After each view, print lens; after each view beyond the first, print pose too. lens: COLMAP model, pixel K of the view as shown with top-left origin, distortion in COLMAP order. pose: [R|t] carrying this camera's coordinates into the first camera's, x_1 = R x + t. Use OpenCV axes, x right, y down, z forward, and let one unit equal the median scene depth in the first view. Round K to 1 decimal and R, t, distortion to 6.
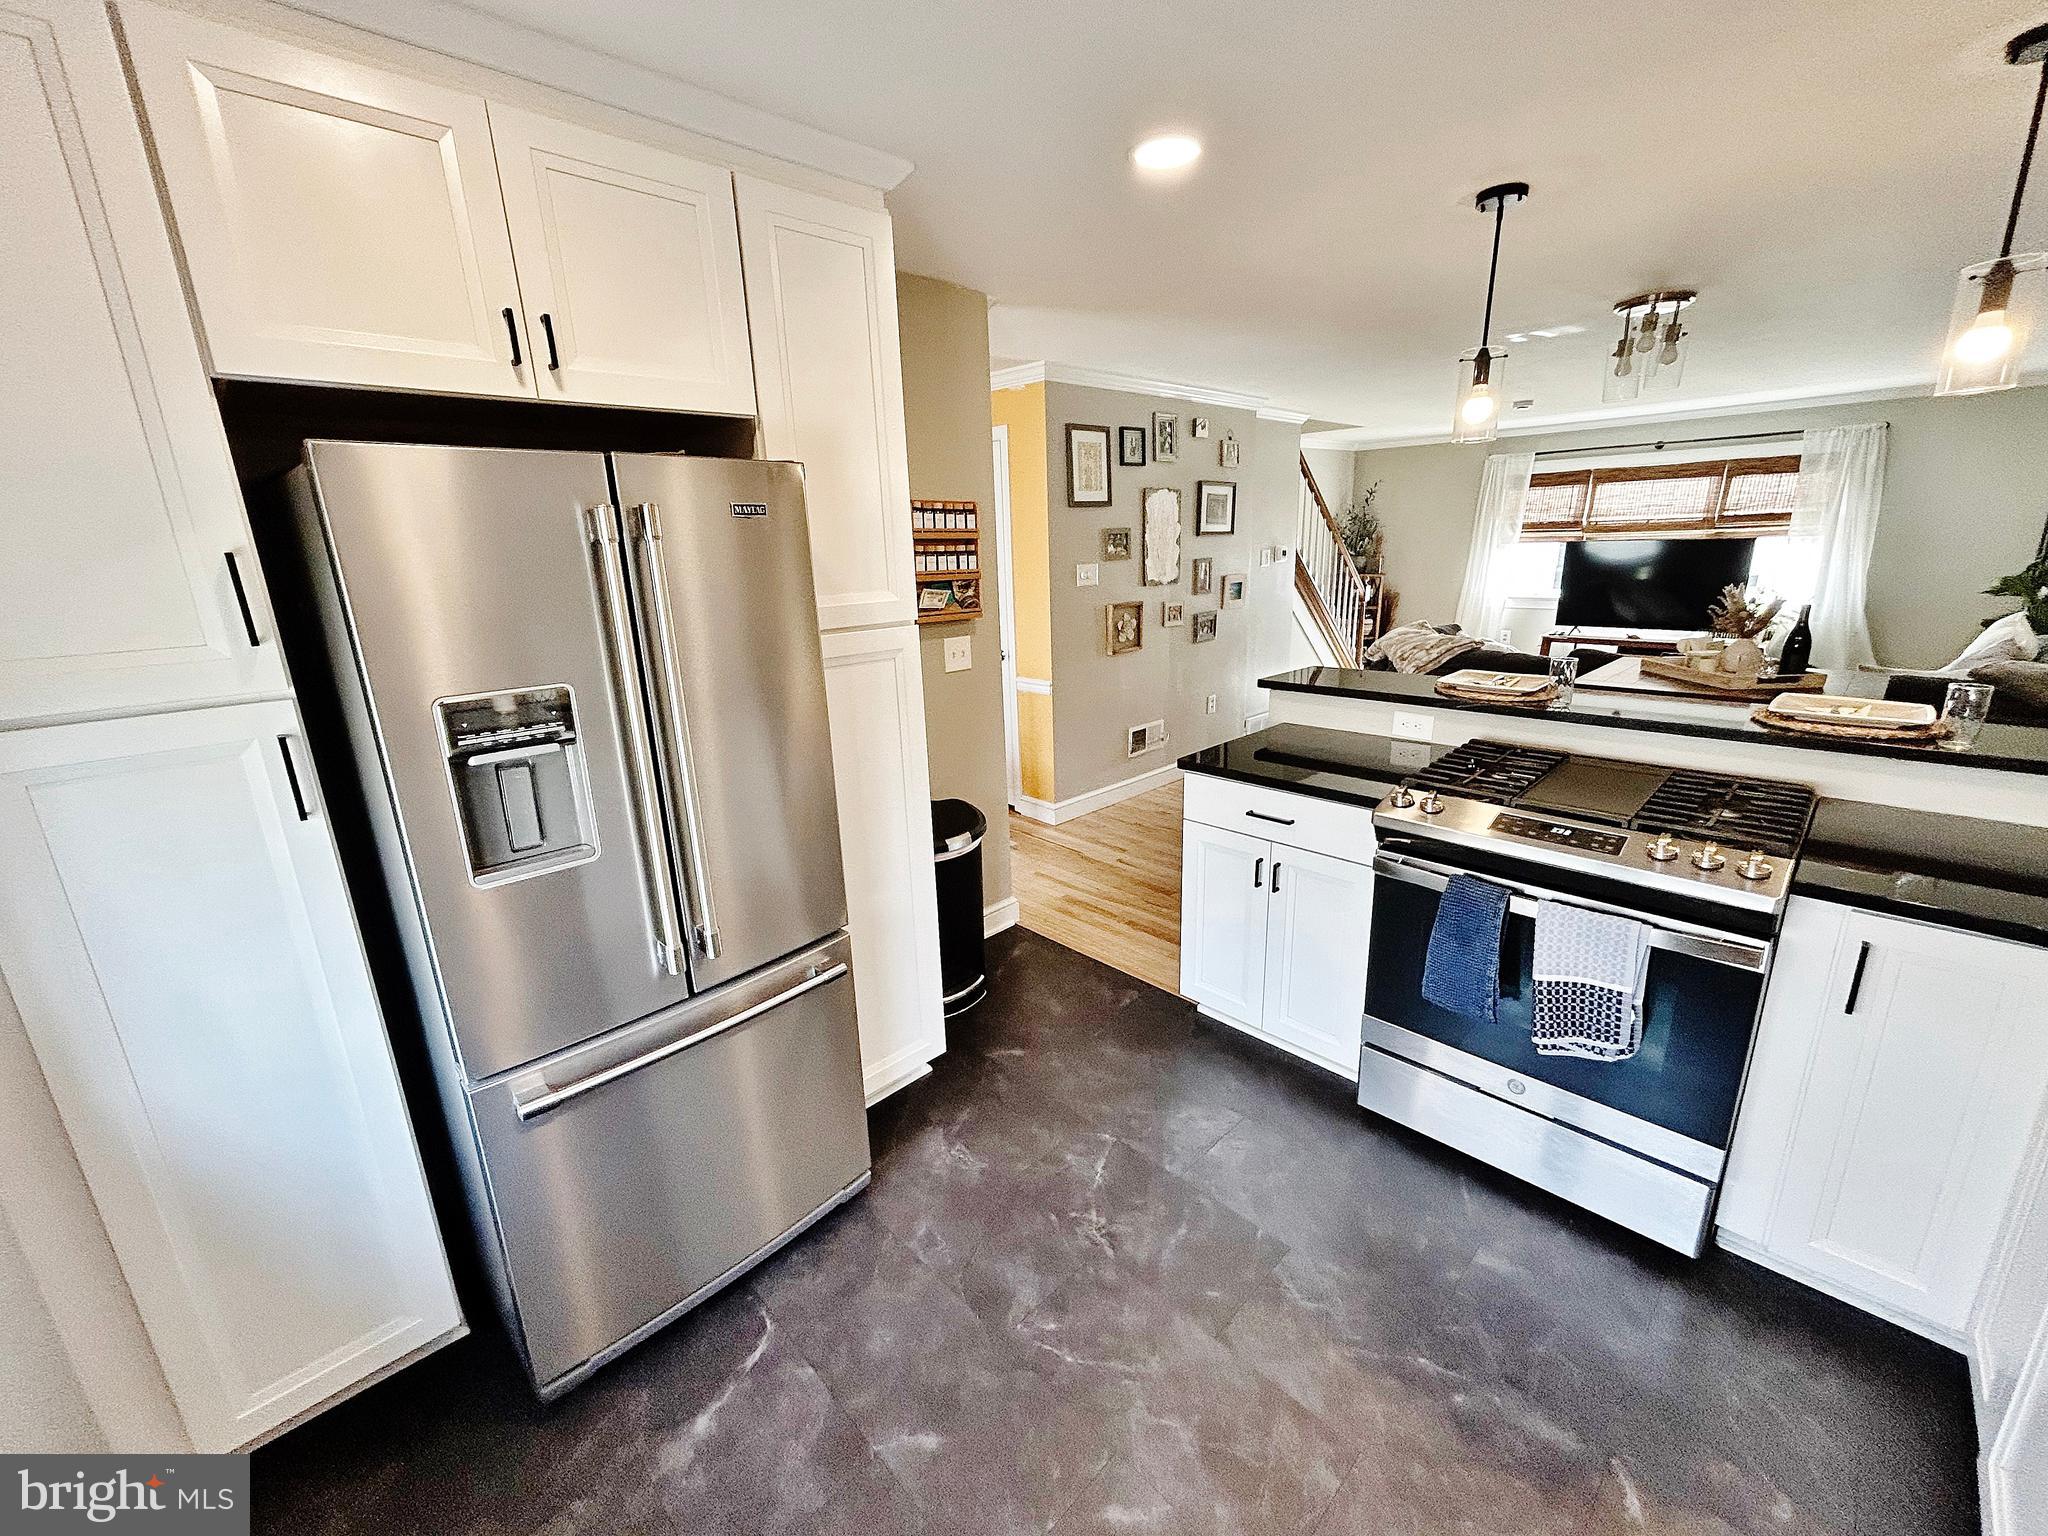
lens RADIAL K [[819.0, 0, 1024.0], [0, 819.0, 768.0], [0, 0, 1]] dist [-0.001018, 0.000208]
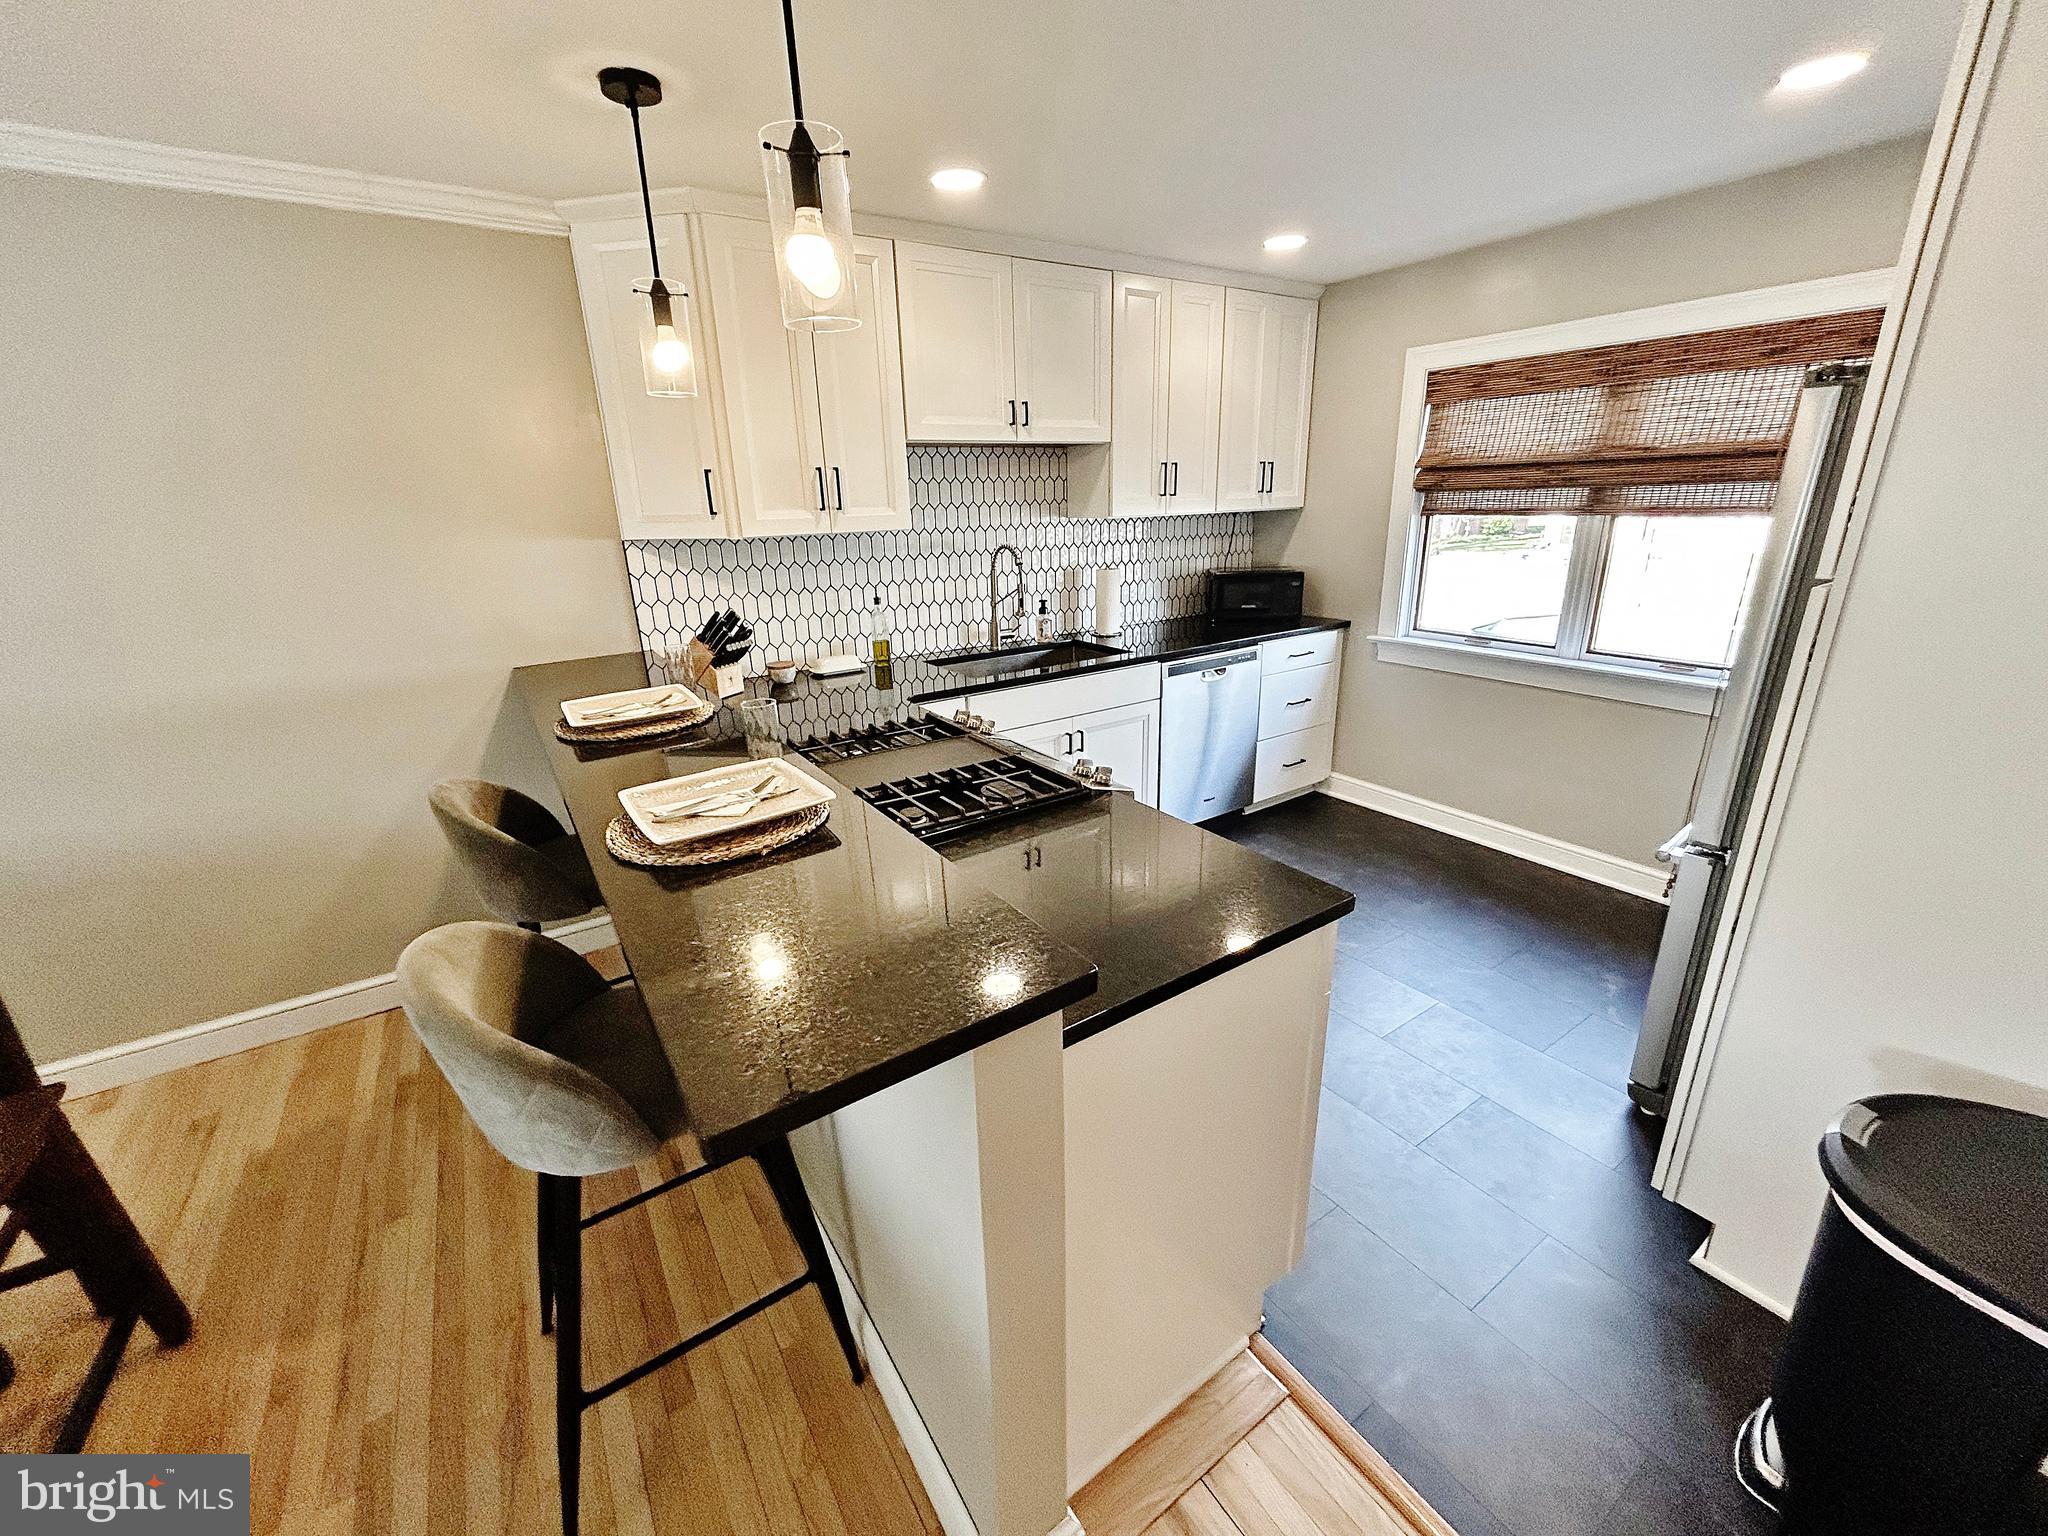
lens RADIAL K [[826.9, 0, 1024.0], [0, 826.9, 768.0], [0, 0, 1]] dist [-0.001534, -0.000197]
pose [[-0.980956, 0.000530, 0.194227, 0.317769], [0.109842, 0.826239, 0.552507, -0.441447], [-0.160185, 0.563320, -0.810562, 1.542549]]
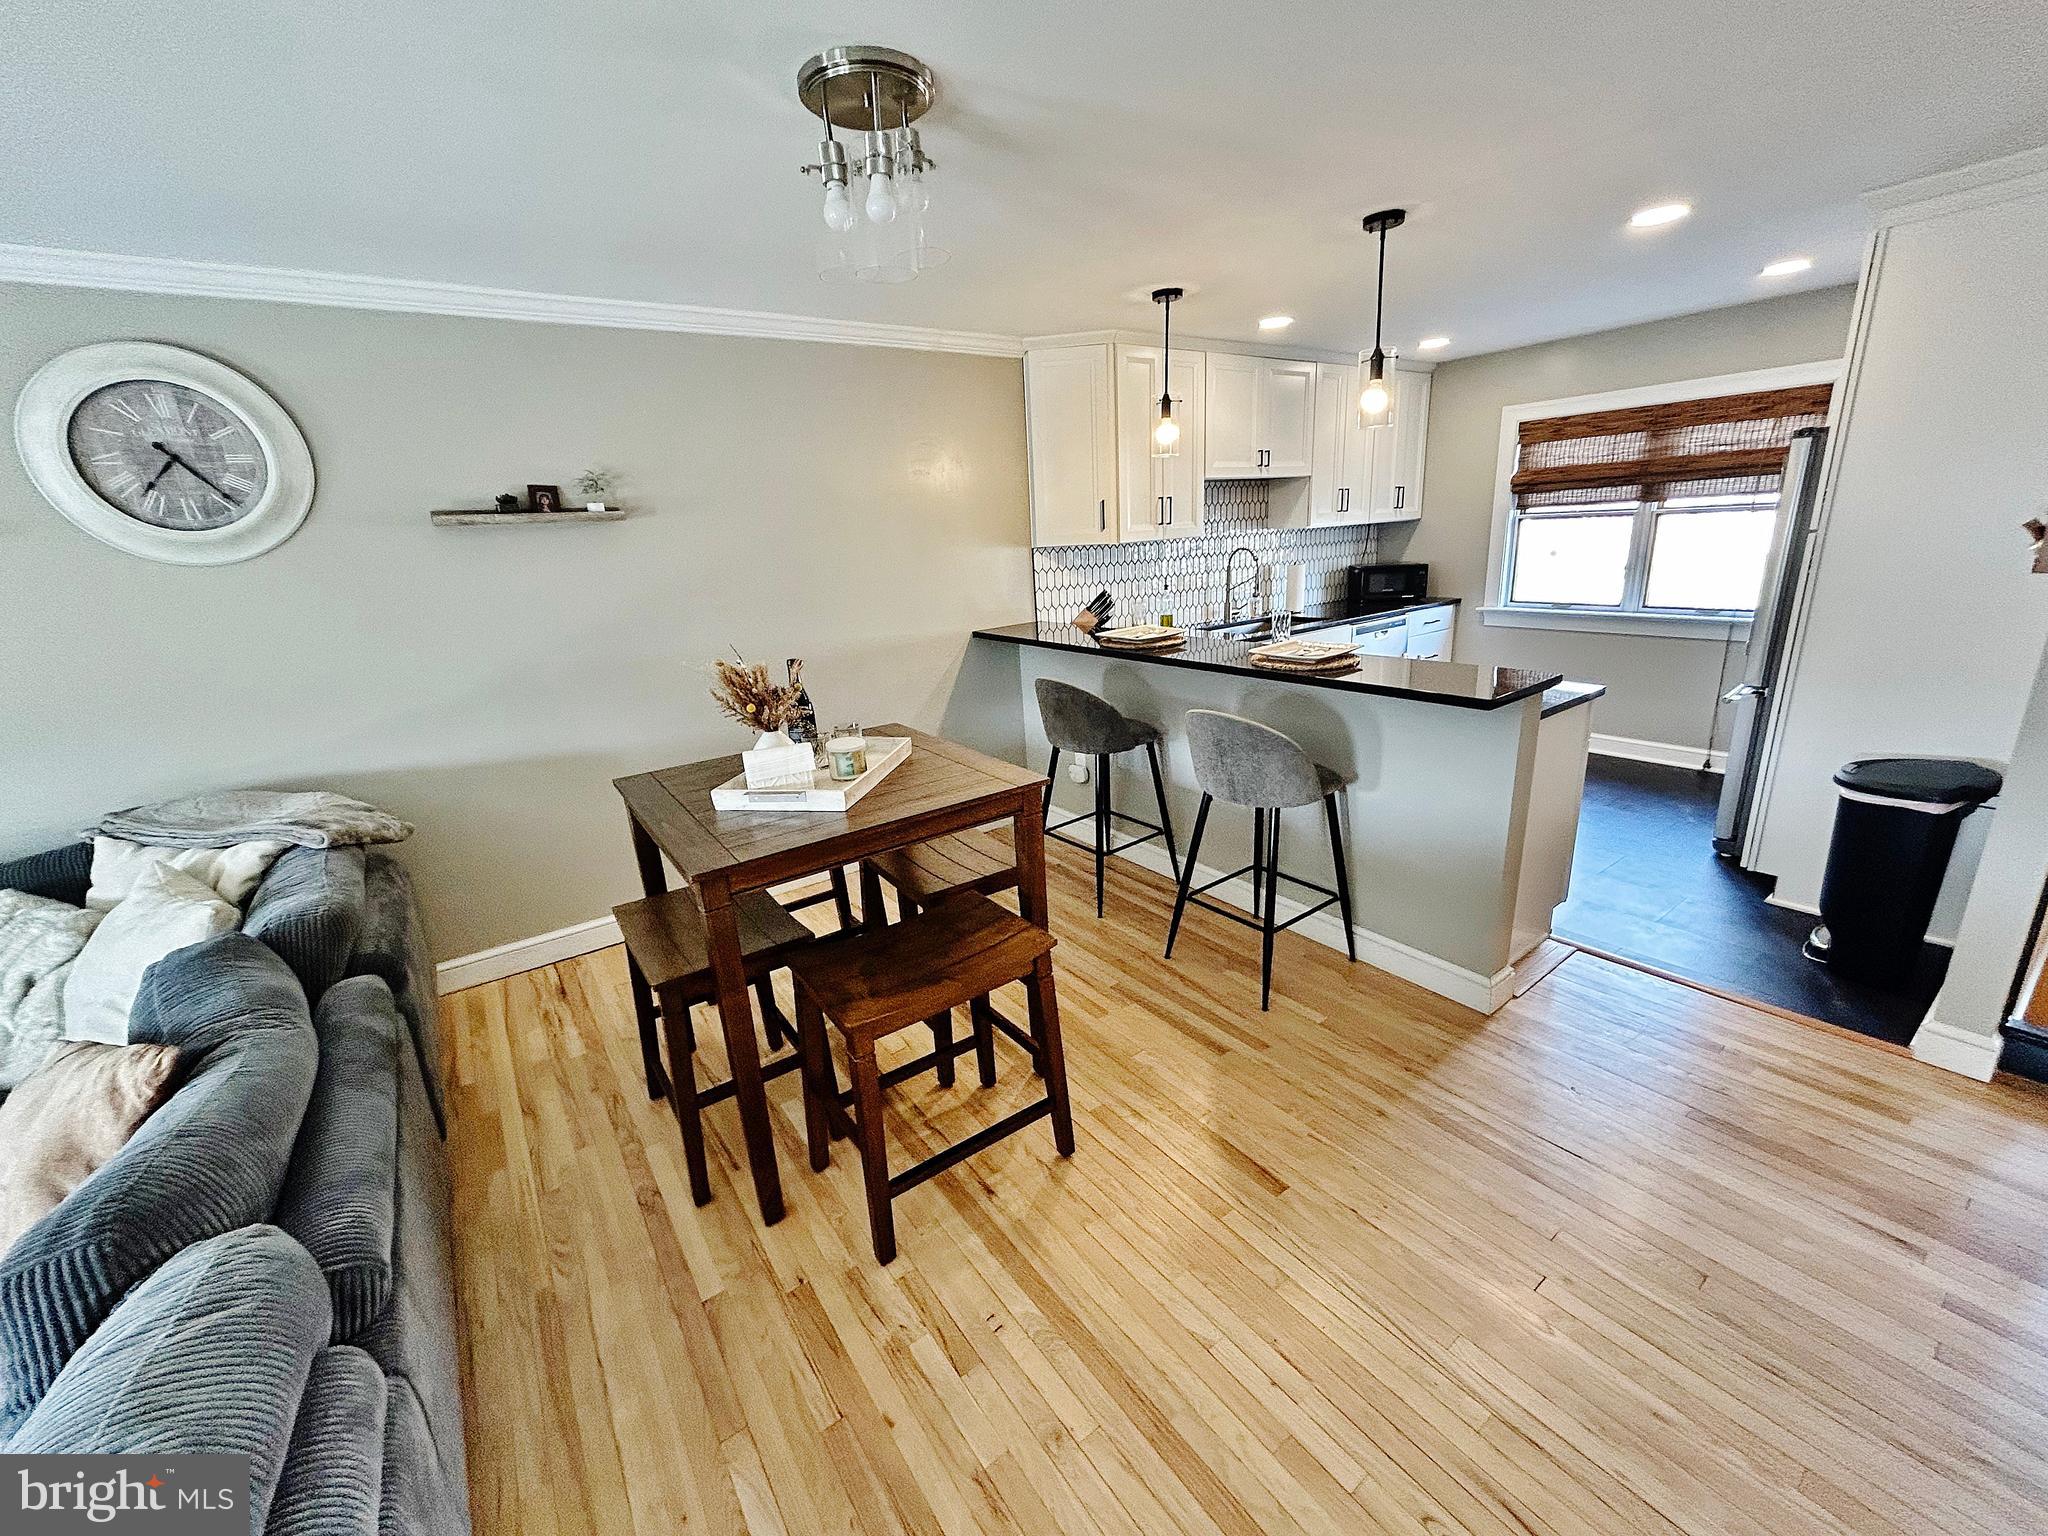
lens RADIAL K [[819.0, 0, 1024.0], [0, 819.0, 768.0], [0, 0, 1]] dist [-0.001018, 0.000208]
pose [[-0.984200, 0.043043, 0.171751, 0.846469], [0.128491, 0.841012, 0.525537, -0.663671], [-0.121824, 0.539302, -0.833254, 2.262021]]
